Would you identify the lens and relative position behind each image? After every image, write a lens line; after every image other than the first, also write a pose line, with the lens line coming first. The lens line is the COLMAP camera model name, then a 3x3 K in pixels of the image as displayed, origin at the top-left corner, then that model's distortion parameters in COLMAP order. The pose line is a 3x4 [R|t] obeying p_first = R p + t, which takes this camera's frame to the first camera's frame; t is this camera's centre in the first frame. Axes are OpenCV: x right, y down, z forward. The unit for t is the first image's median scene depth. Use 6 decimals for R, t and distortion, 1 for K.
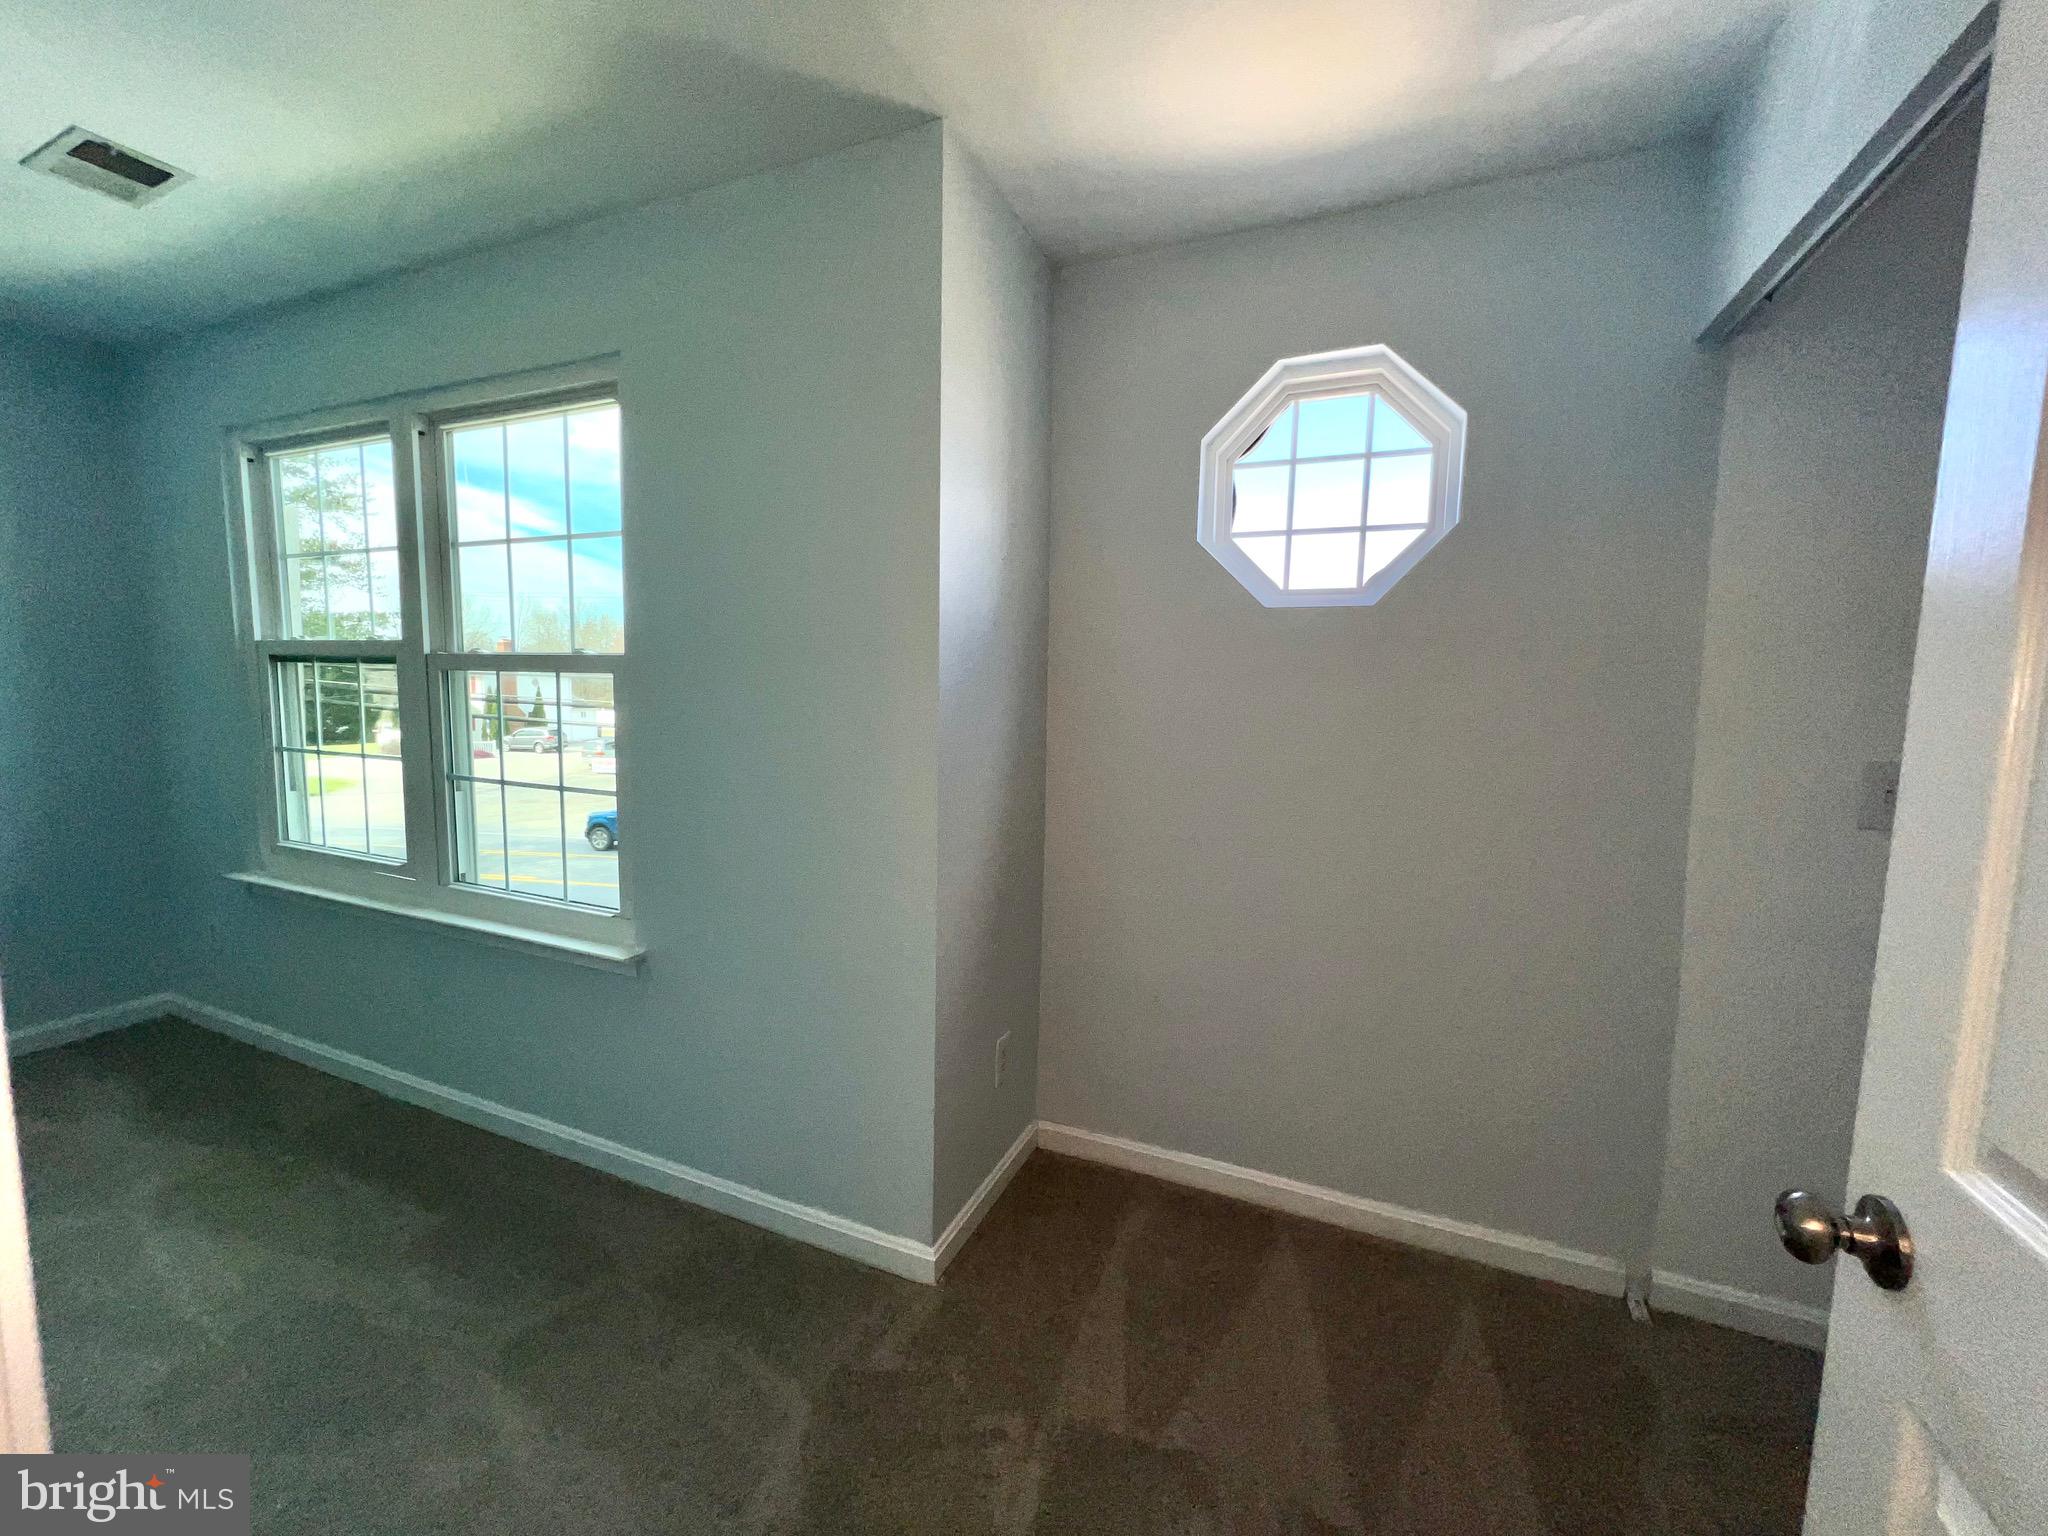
lens RADIAL K [[824.5, 0, 1025.0], [0, 824.5, 763.8], [0, 0, 1]] dist [-0.000073, -0.000050]
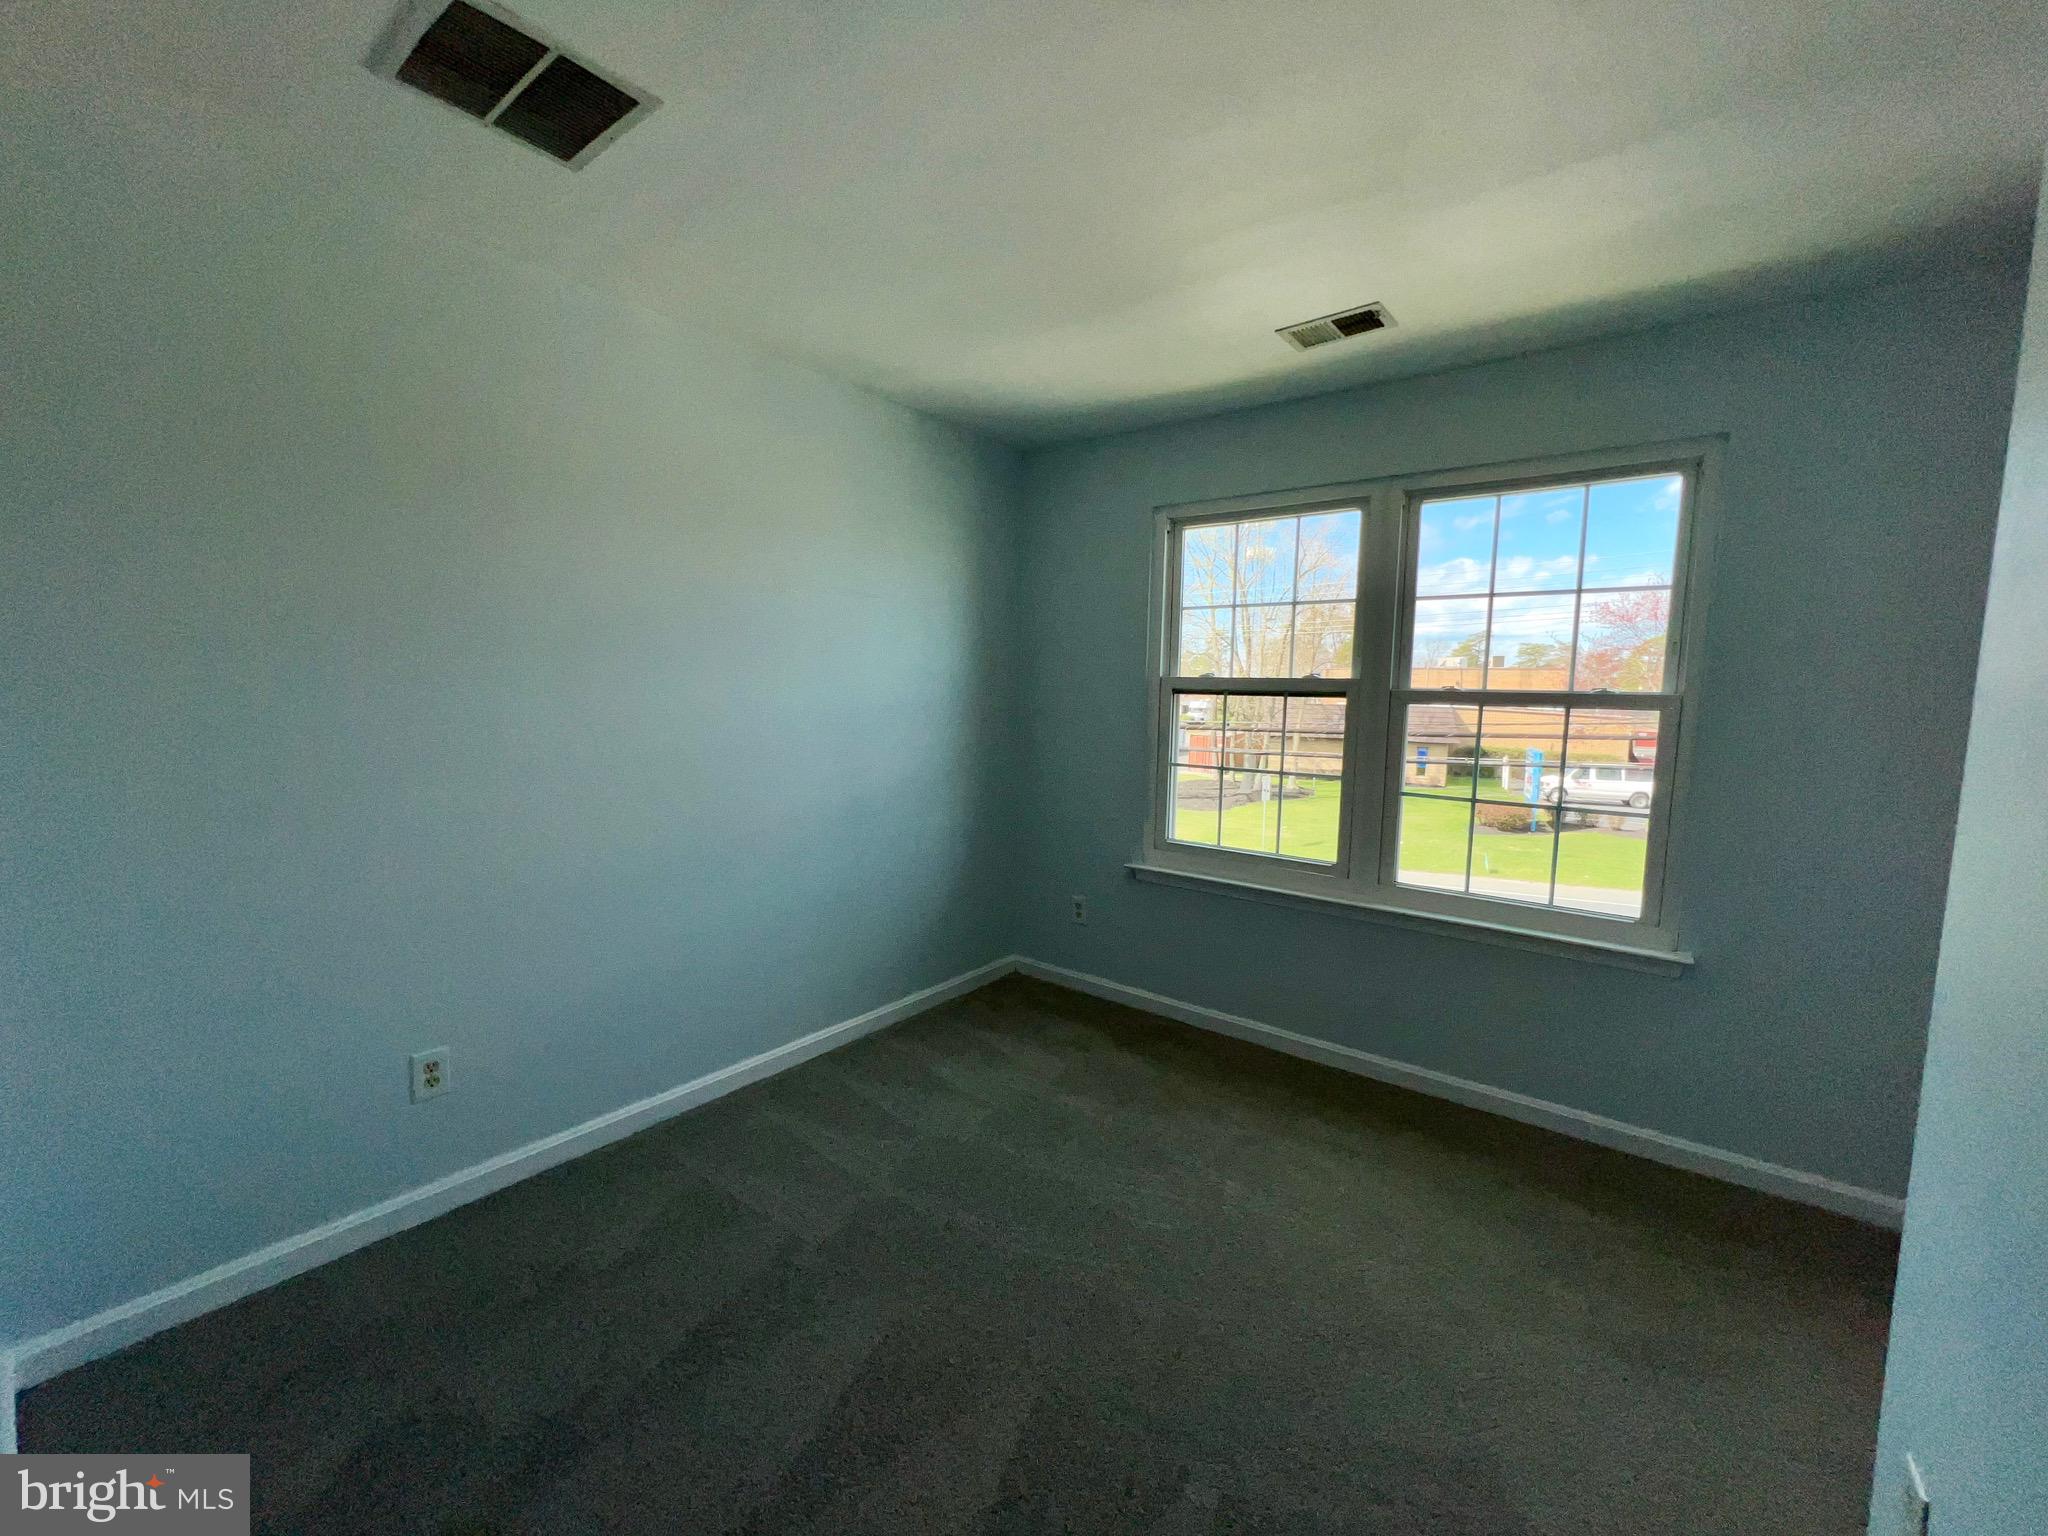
lens RADIAL K [[824.5, 0, 1025.0], [0, 824.5, 763.8], [0, 0, 1]] dist [-0.000073, -0.000050]
pose [[0.969530, 0.020998, -0.244069, -0.929869], [-0.023408, 0.999702, -0.006977, -0.005045], [0.243850, 0.012478, 0.969733, -0.285589]]
